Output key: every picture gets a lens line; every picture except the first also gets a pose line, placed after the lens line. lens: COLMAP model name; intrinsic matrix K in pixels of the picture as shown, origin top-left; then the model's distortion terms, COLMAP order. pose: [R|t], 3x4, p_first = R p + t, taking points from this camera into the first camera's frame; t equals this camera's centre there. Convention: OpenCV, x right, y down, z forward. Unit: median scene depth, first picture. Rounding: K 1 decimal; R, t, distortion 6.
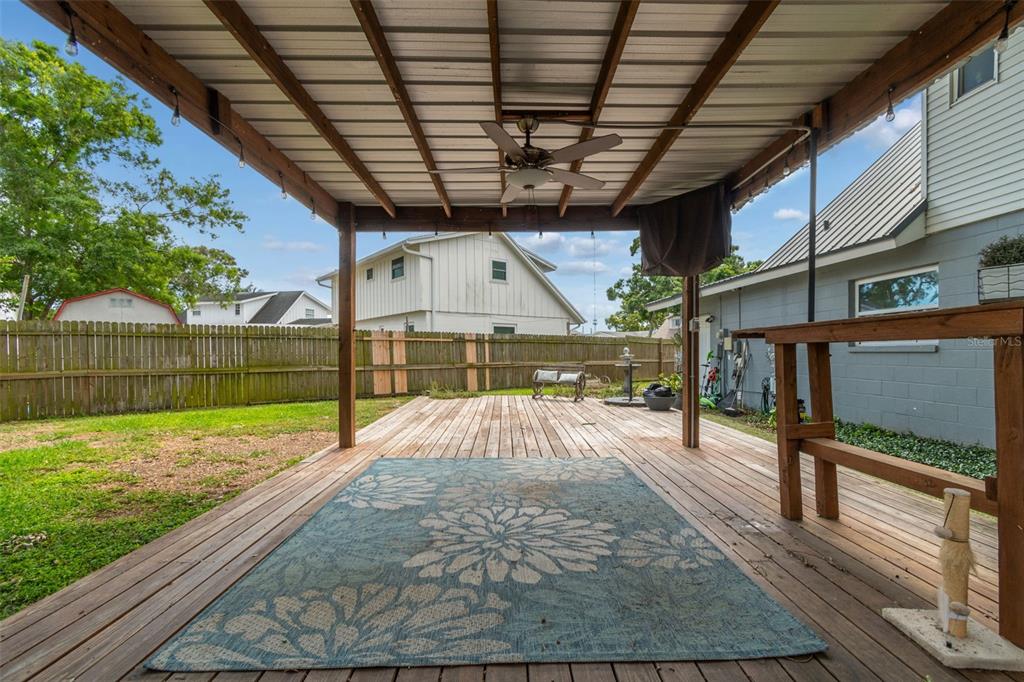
lens RADIAL K [[454.4, 0, 526.4], [0, 454.4, 353.3], [0, 0, 1]] dist [0.000462, -0.000369]
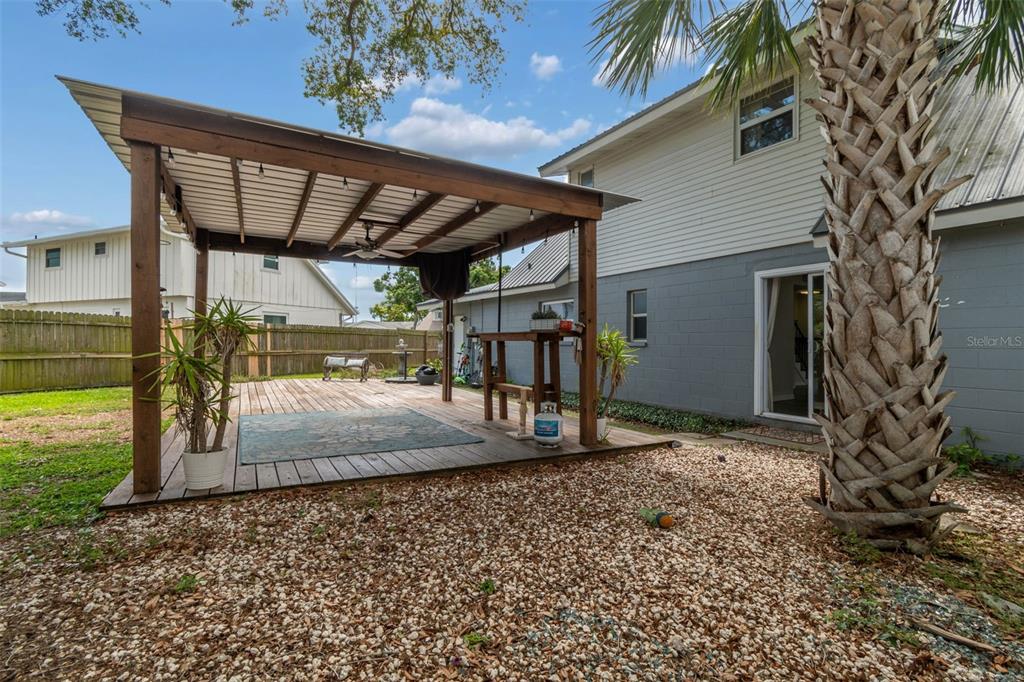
lens RADIAL K [[454.4, 0, 511.1], [0, 454.4, 343.4], [0, 0, 1]] dist [0.000462, -0.000369]
pose [[0.887909, 0.012628, 0.459846, -0.092462], [-0.013004, 0.999913, -0.002351, -0.002078], [-0.459835, -0.003892, 0.887996, -0.274945]]
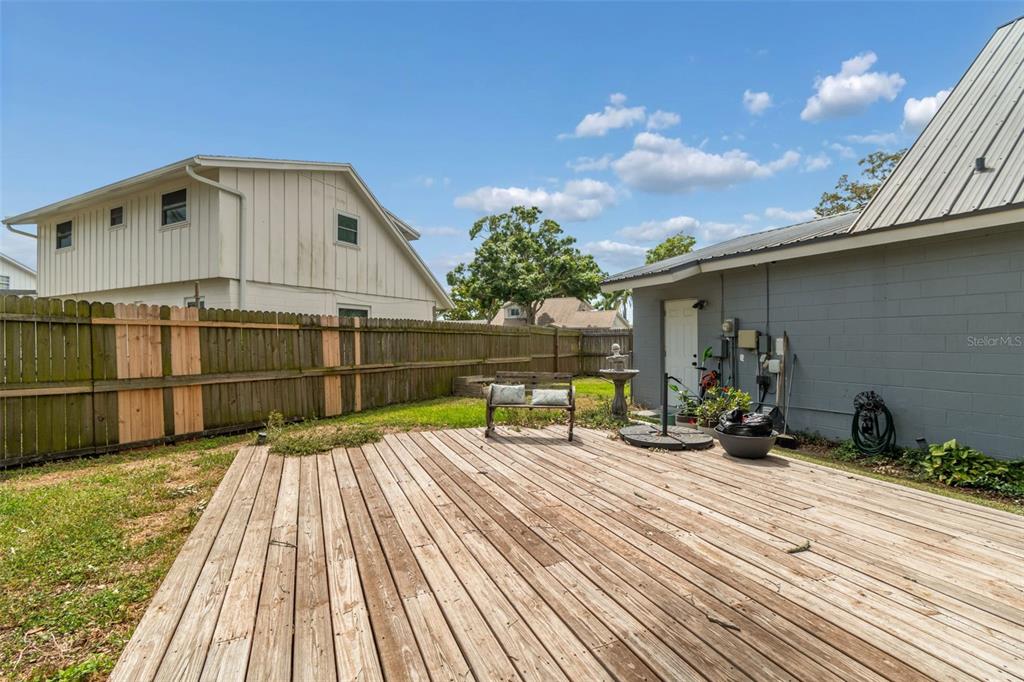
lens RADIAL K [[454.4, 0, 526.7], [0, 454.4, 336.7], [0, 0, 1]] dist [0.000462, -0.000369]
pose [[0.920834, 0.009549, 0.389838, -0.148692], [-0.005283, 0.999914, -0.012014, -0.014774], [-0.389920, 0.009004, 0.920805, 0.454846]]
